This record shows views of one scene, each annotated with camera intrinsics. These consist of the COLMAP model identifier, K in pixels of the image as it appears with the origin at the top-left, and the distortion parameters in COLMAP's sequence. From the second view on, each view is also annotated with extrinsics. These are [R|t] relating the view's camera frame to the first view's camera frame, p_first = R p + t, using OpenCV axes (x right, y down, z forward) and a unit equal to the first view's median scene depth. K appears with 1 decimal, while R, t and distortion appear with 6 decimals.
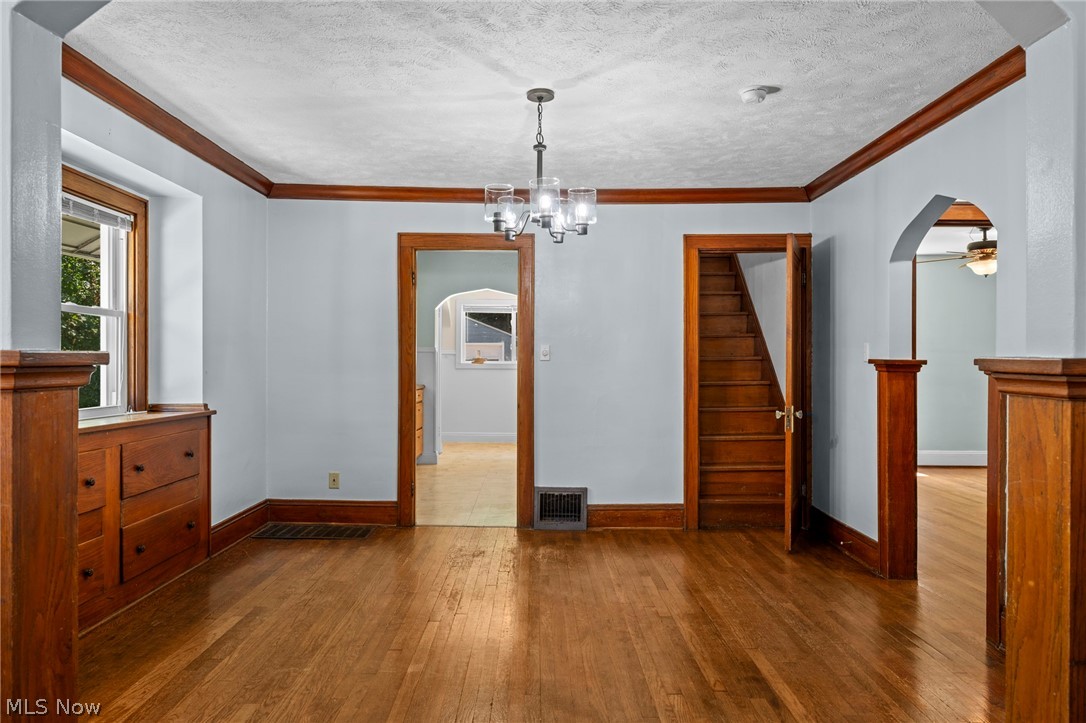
lens RADIAL K [[732.2, 0, 542.7], [0, 732.2, 353.7], [0, 0, 1]] dist [0.005535, 0.003785]
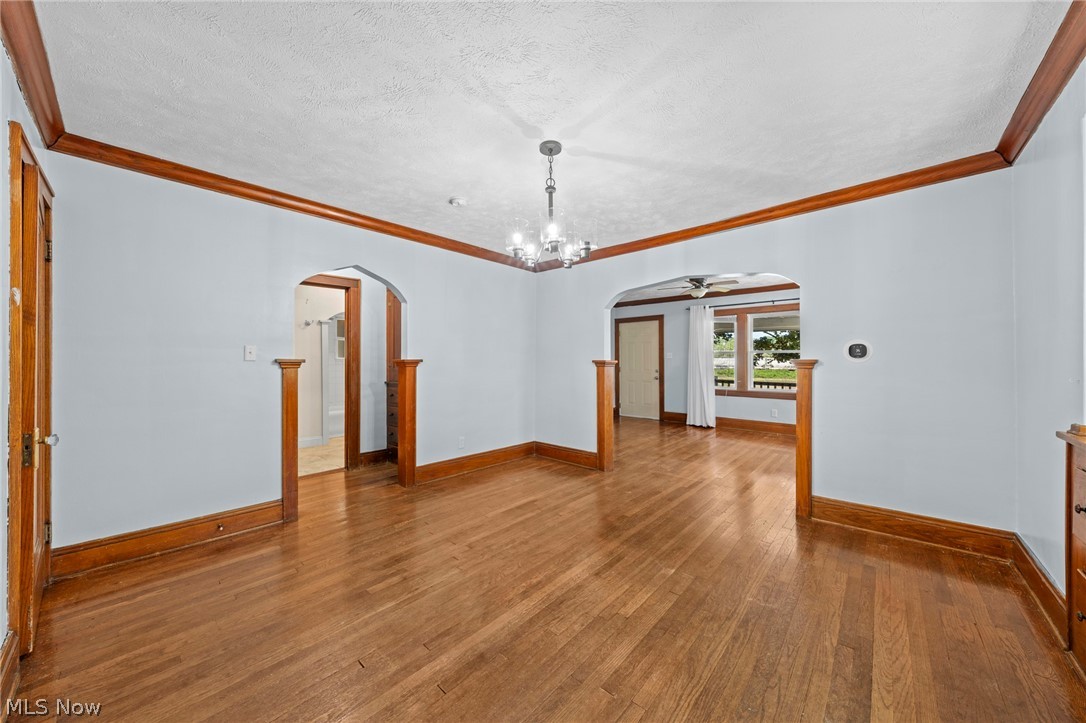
lens RADIAL K [[385.1, 0, 536.7], [0, 385.1, 356.8], [0, 0, 1]] dist [-0.003140, 0.000568]
pose [[-0.735546, 0.002537, 0.677470, -0.333764], [-0.010666, 0.999826, -0.015325, 0.009303], [-0.677391, -0.018499, -0.735390, 1.162978]]
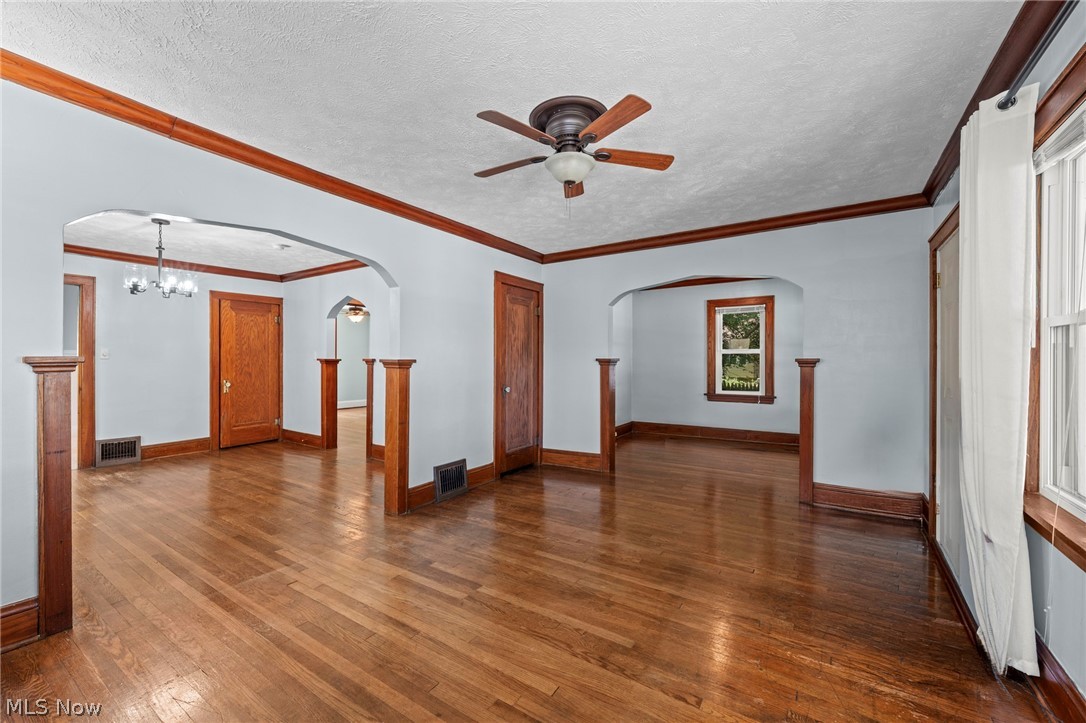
lens RADIAL K [[435.6, 0, 540.6], [0, 435.6, 359.2], [0, 0, 1]] dist [0.001967, -0.000279]
pose [[0.556569, -0.001809, 0.830800, -0.310866], [-0.007949, 0.999940, 0.007503, -0.006538], [-0.830764, -0.010780, 0.556521, -0.364924]]
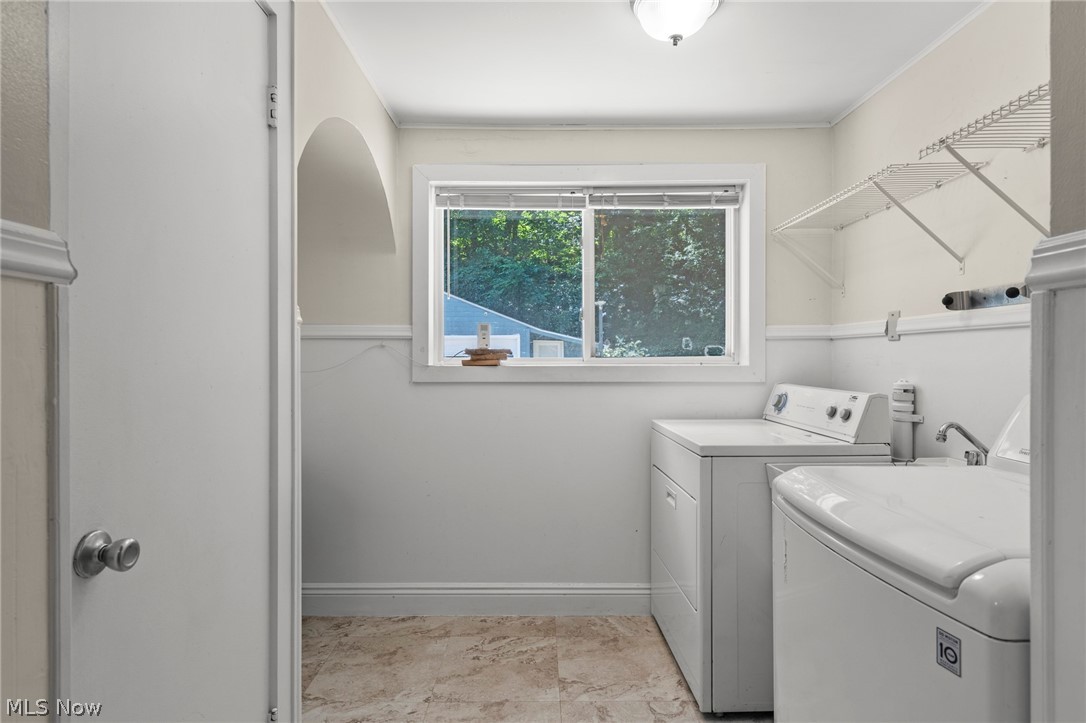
lens RADIAL K [[571.2, 0, 536.2], [0, 571.2, 352.7], [0, 0, 1]] dist [-0.000010, 0.001064]
pose [[0.999918, -0.007908, -0.010049, -0.152813], [0.007941, 0.999963, 0.003210, 0.016650], [0.010023, -0.003289, 0.999944, 1.831270]]
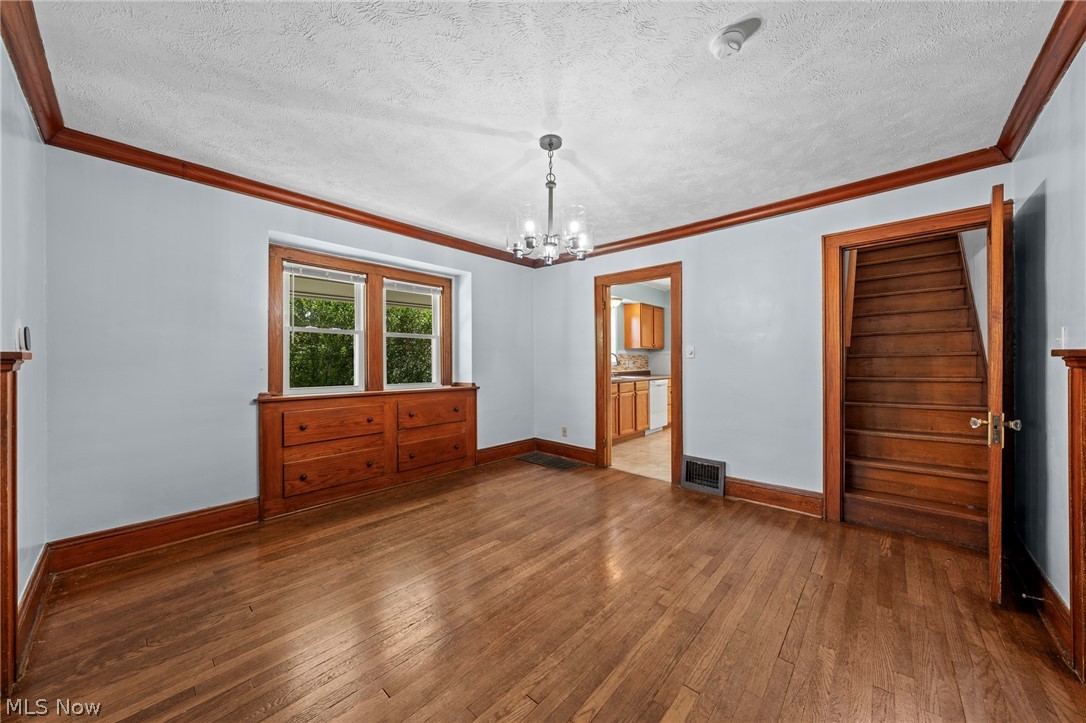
lens RADIAL K [[385.1, 0, 537.1], [0, 385.1, 360.3], [0, 0, 1]] dist [-0.003140, 0.000568]
pose [[0.732849, -0.008051, -0.680343, 0.327570], [0.012235, 0.999924, 0.001346, 0.011160], [0.680281, -0.009310, 0.732892, 0.393715]]
